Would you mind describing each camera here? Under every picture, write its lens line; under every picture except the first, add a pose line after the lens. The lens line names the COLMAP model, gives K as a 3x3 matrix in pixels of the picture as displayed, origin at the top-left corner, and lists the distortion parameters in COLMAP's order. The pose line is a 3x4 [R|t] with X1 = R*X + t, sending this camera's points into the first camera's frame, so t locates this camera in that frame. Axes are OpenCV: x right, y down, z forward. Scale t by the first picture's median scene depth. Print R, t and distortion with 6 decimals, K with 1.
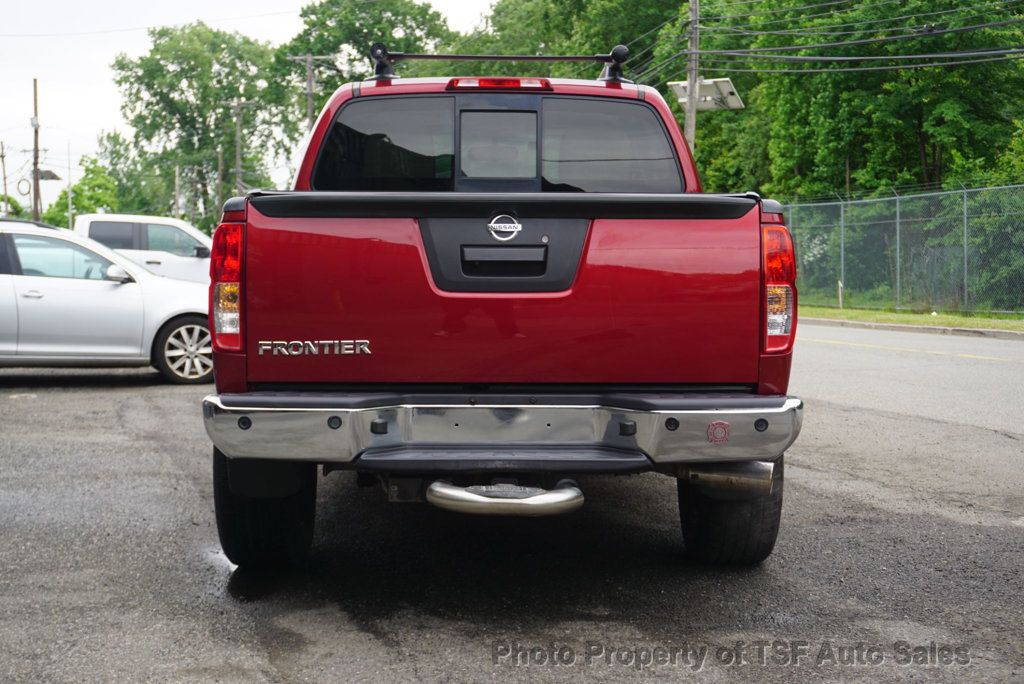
lens RADIAL K [[1619.7, 0, 512.0], [0, 1619.7, 342.0], [0, 0, 1]] dist [0.024403, 0.046670]
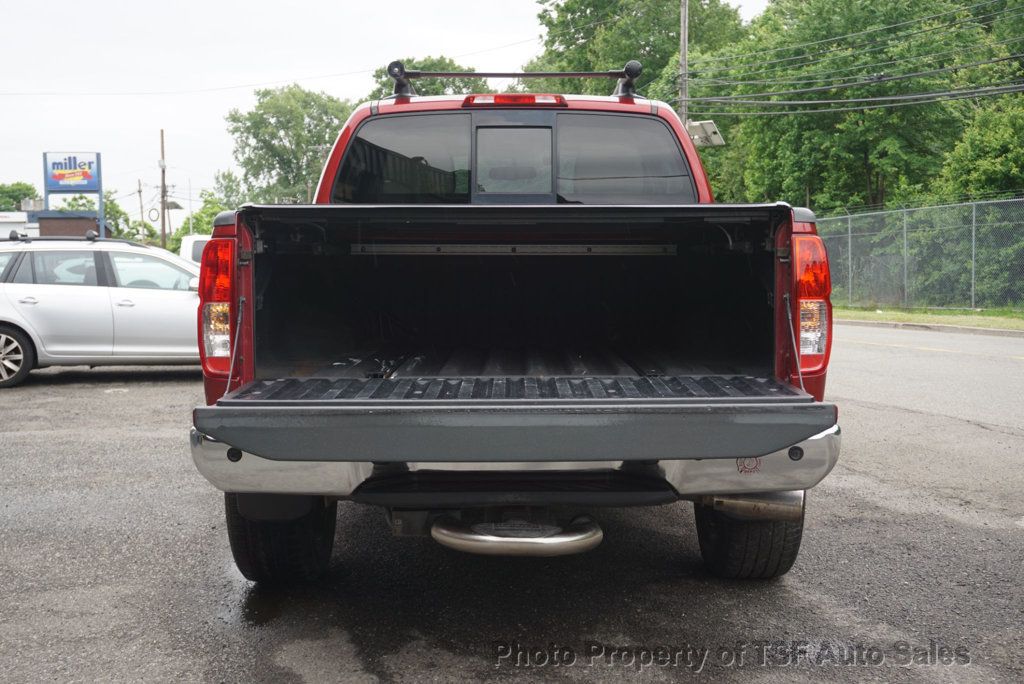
lens RADIAL K [[1239.7, 0, 512.0], [0, 1239.7, 342.0], [0, 0, 1]] dist [-0.007614, 0.006505]
pose [[0.999703, -0.006943, -0.023380, 0.002385], [0.007147, 0.999937, 0.008667, -0.004379], [0.023318, -0.008831, 0.999689, 0.068613]]
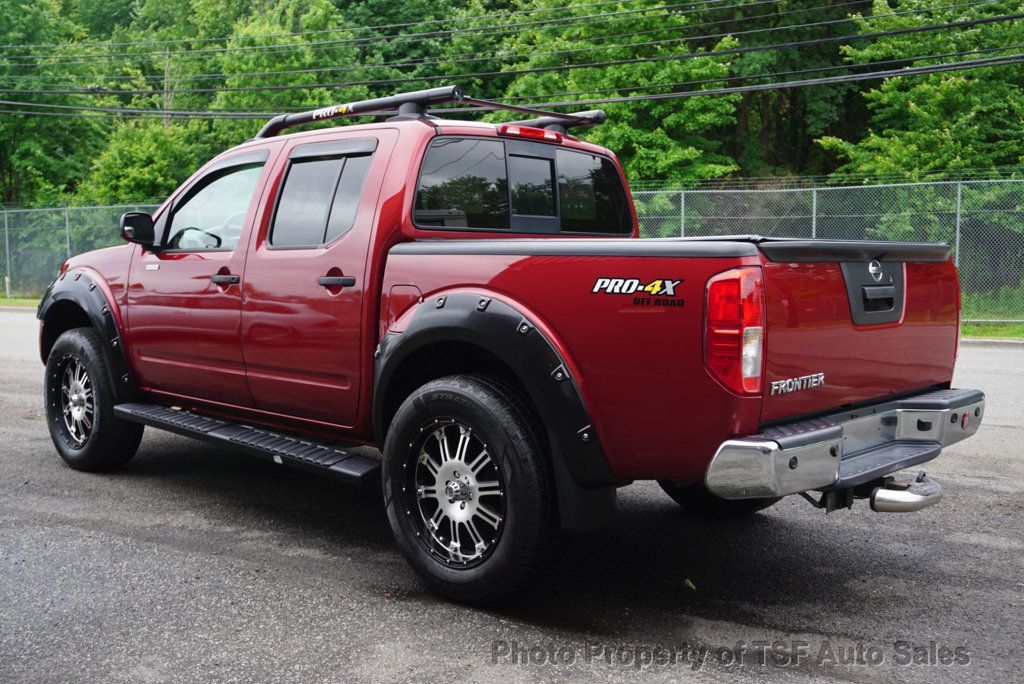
lens RADIAL K [[1079.0, 0, 512.0], [0, 1079.0, 342.0], [0, 0, 1]] dist [-0.000438, -0.003064]
pose [[0.674979, -0.058518, 0.735513, -0.183414], [0.035551, 0.998272, 0.046799, -0.015234], [-0.736980, -0.005440, 0.675893, 0.155412]]
